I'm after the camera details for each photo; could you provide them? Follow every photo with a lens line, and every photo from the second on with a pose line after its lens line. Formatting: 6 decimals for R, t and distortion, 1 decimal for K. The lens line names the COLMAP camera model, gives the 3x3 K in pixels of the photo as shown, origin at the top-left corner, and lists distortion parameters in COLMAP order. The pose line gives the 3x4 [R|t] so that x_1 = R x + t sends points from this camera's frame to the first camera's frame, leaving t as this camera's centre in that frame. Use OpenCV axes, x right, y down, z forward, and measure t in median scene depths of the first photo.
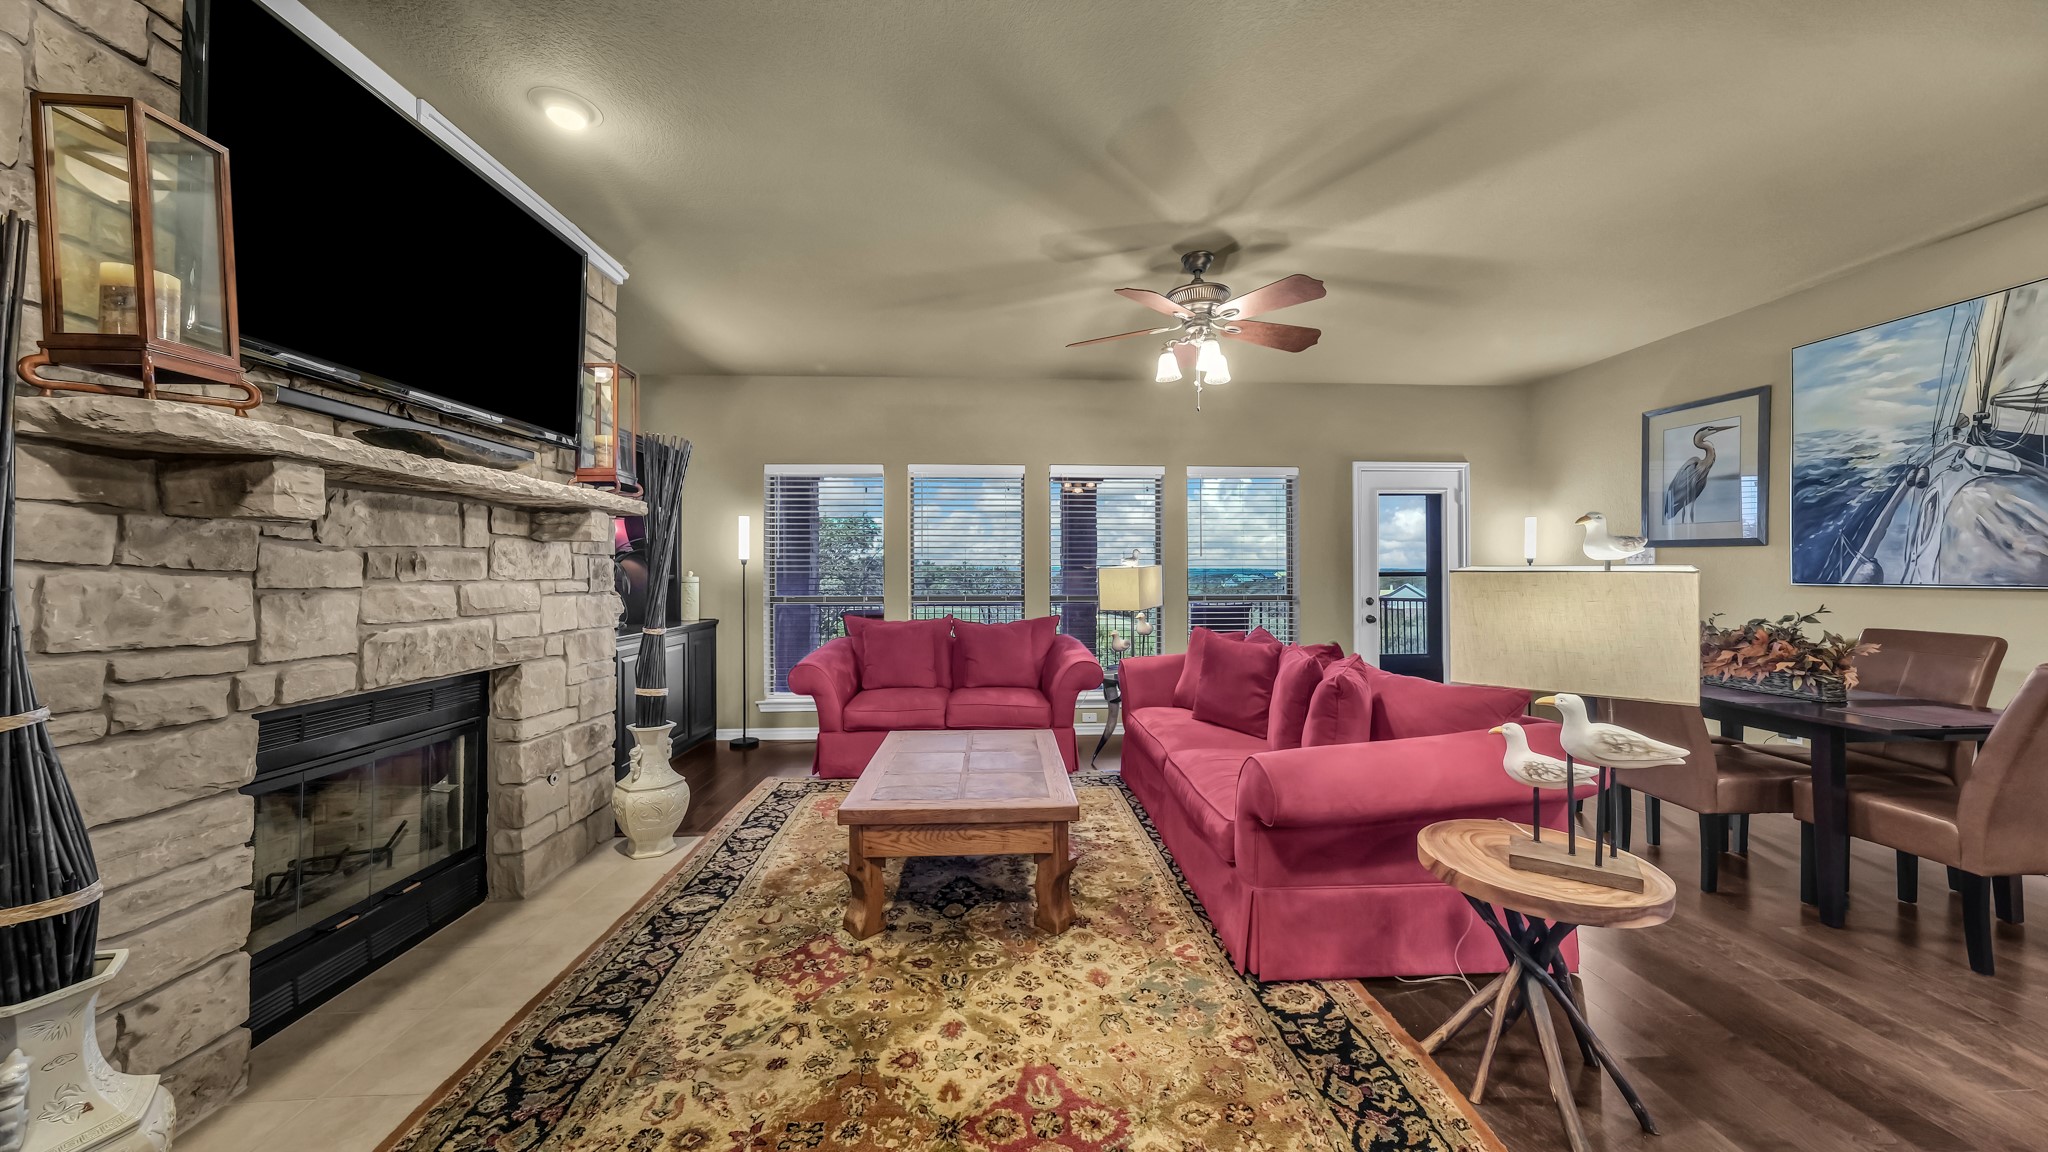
lens RADIAL K [[705.0, 0, 1020.9], [0, 705.0, 573.2], [0, 0, 1]] dist [-0.005182, 0.003460]
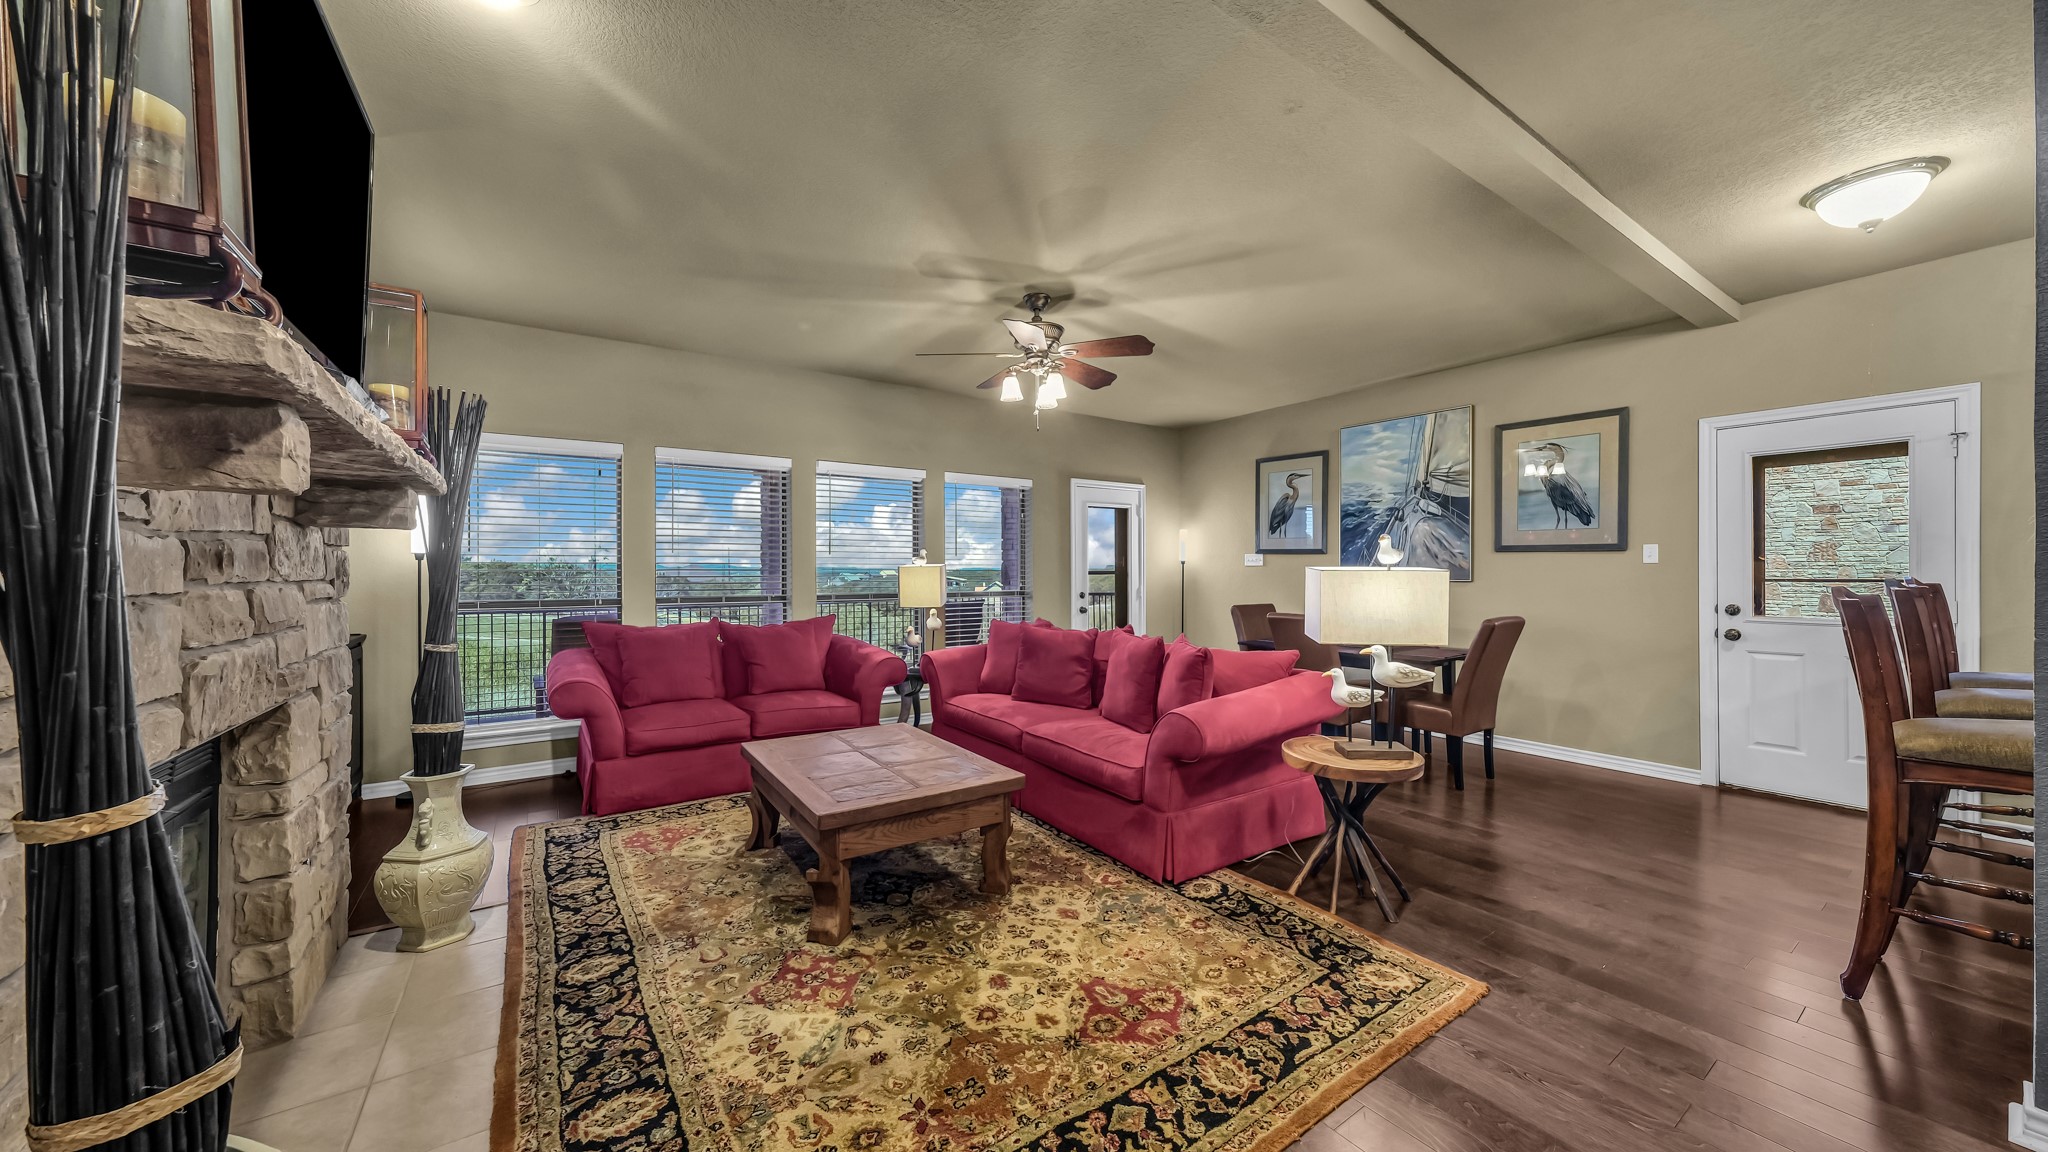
lens RADIAL K [[716.7, 0, 1028.7], [0, 716.7, 573.2], [0, 0, 1]] dist [-0.001879, 0.000140]
pose [[0.849156, -0.000652, 0.528142, -0.452694], [-0.000864, 0.999996, 0.002624, -0.000570], [-0.528142, -0.002684, 0.849152, 0.010707]]
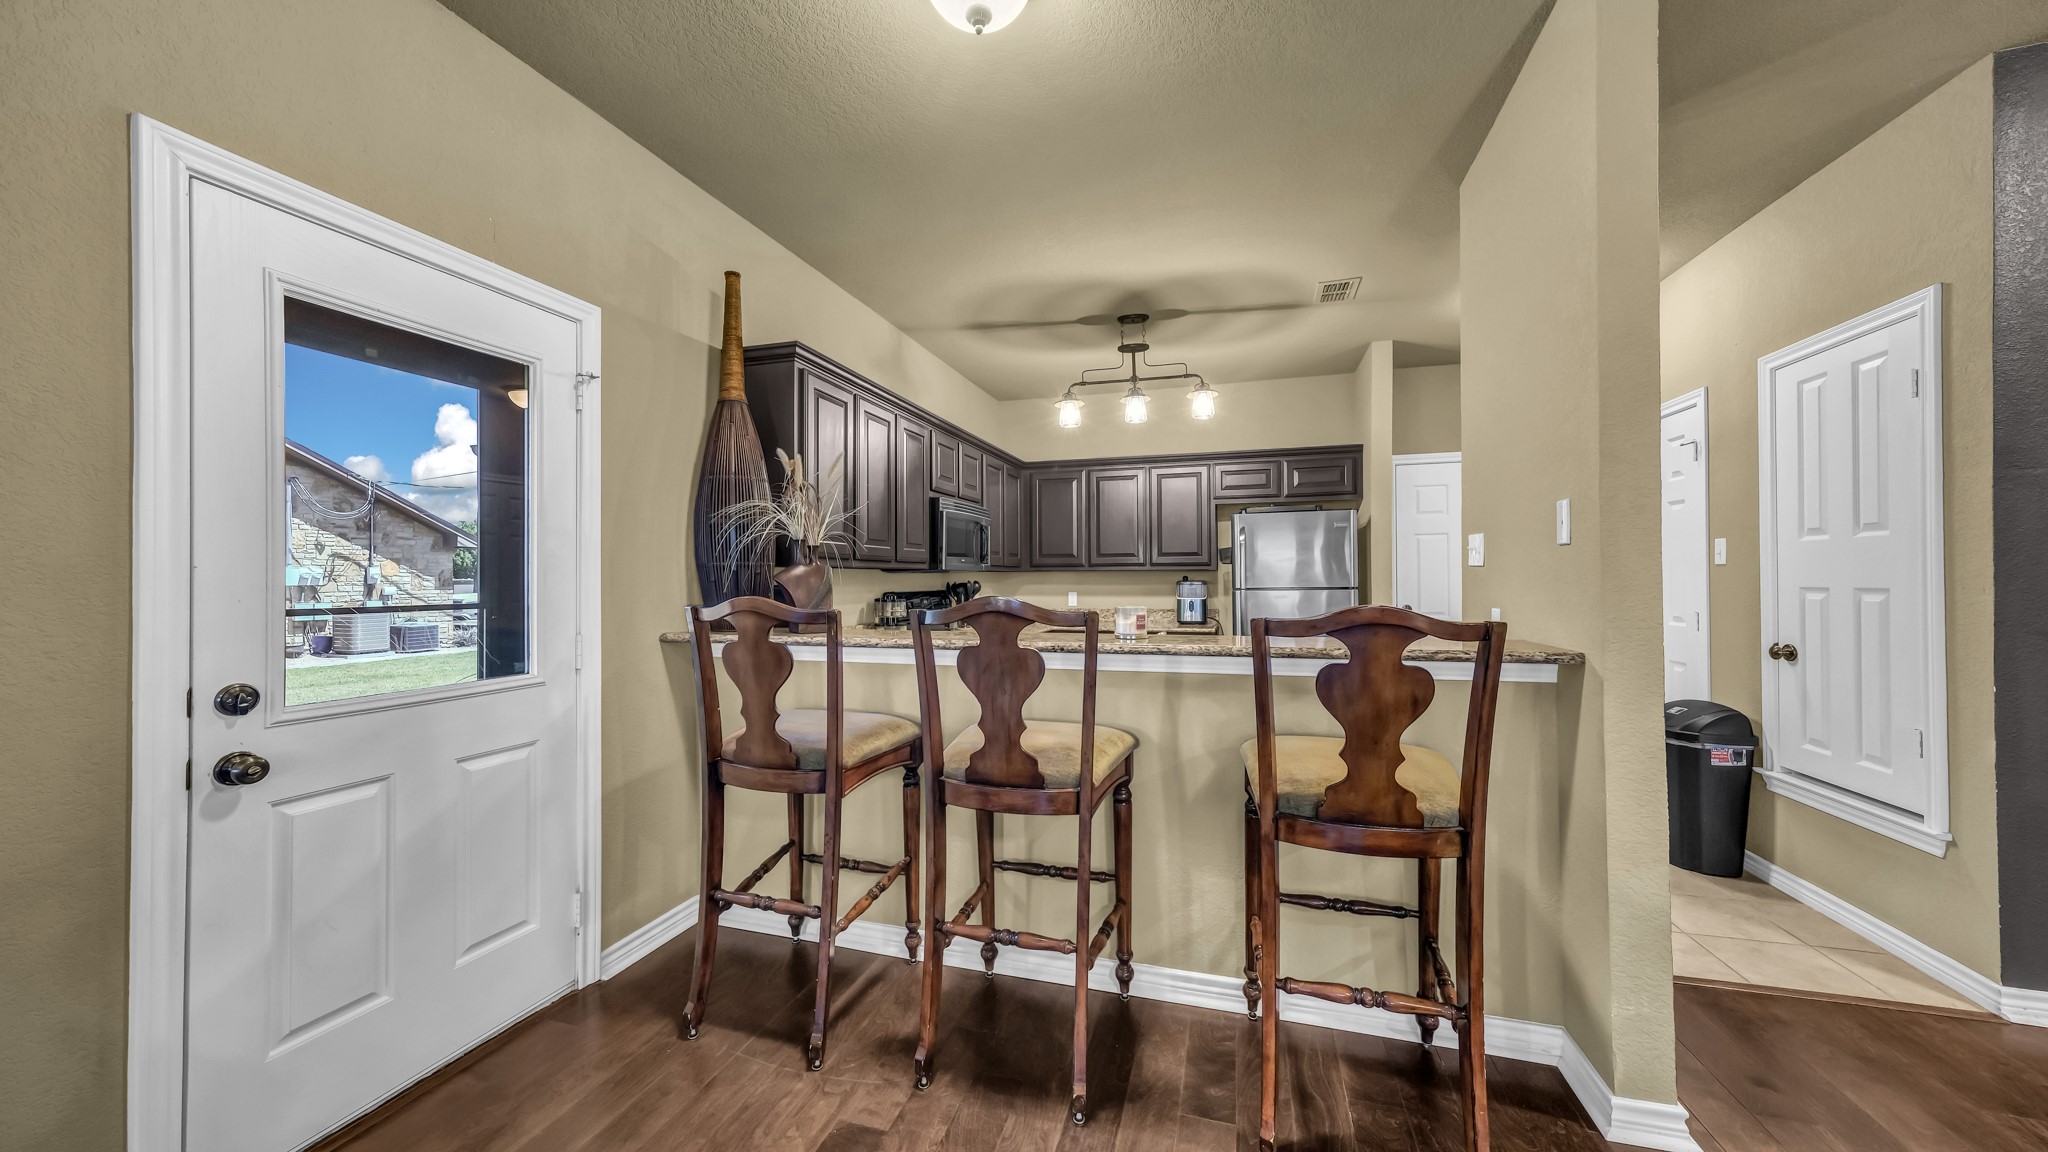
lens RADIAL K [[695.3, 0, 1031.8], [0, 695.3, 580.7], [0, 0, 1]] dist [-0.000711, 0.000014]
pose [[-0.942102, 0.012146, 0.335107, 0.815204], [0.012325, 0.999923, -0.001591, -0.002073], [-0.335101, 0.002631, -0.942179, 0.774211]]
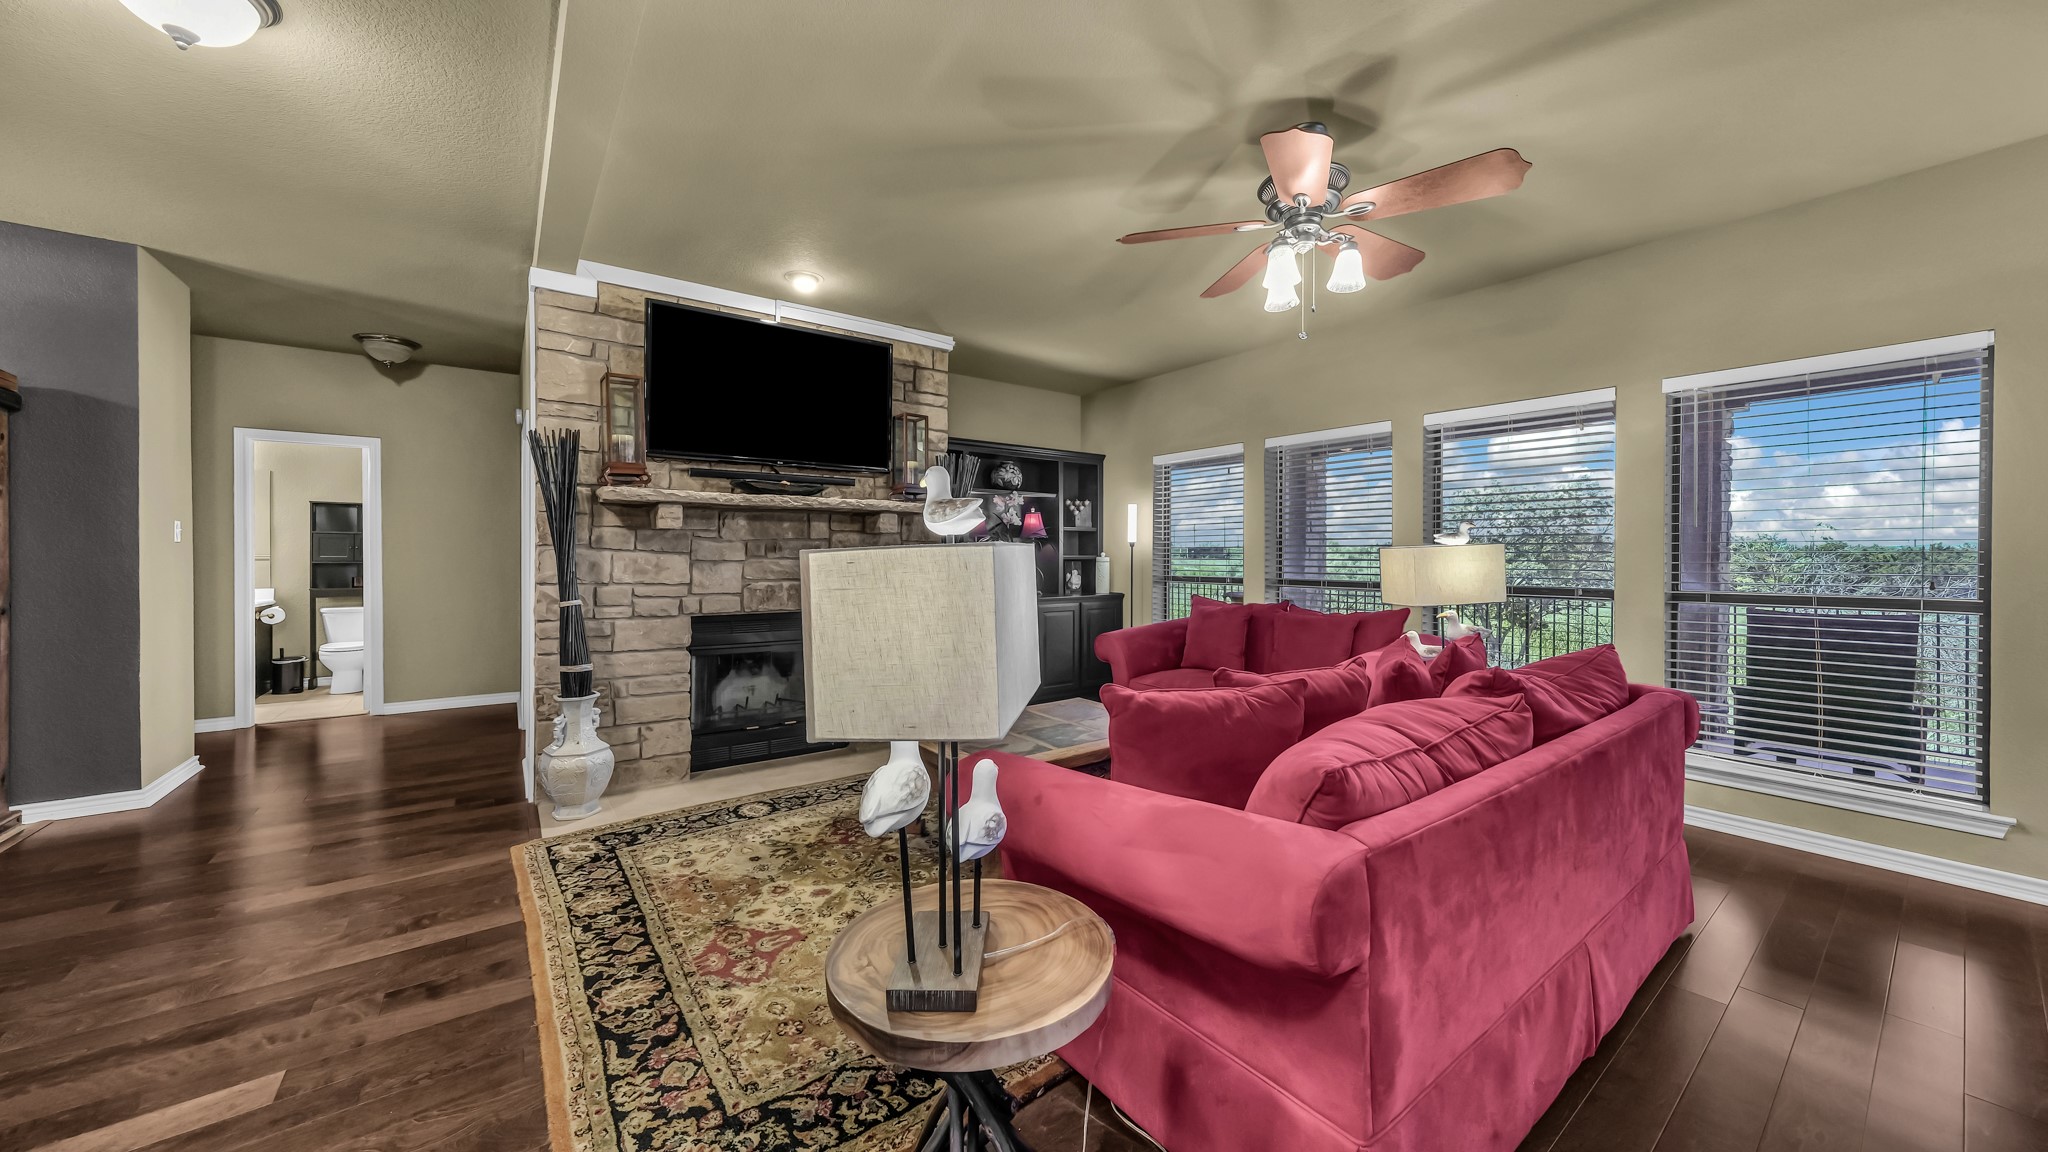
lens RADIAL K [[702.5, 0, 1023.5], [0, 702.5, 563.9], [0, 0, 1]] dist [-0.015844, 0.006921]
pose [[0.556489, 0.011939, -0.830769, 0.842353], [-0.002778, 0.999918, 0.012509, 0.002003], [0.830850, -0.004653, 0.556477, 0.401309]]
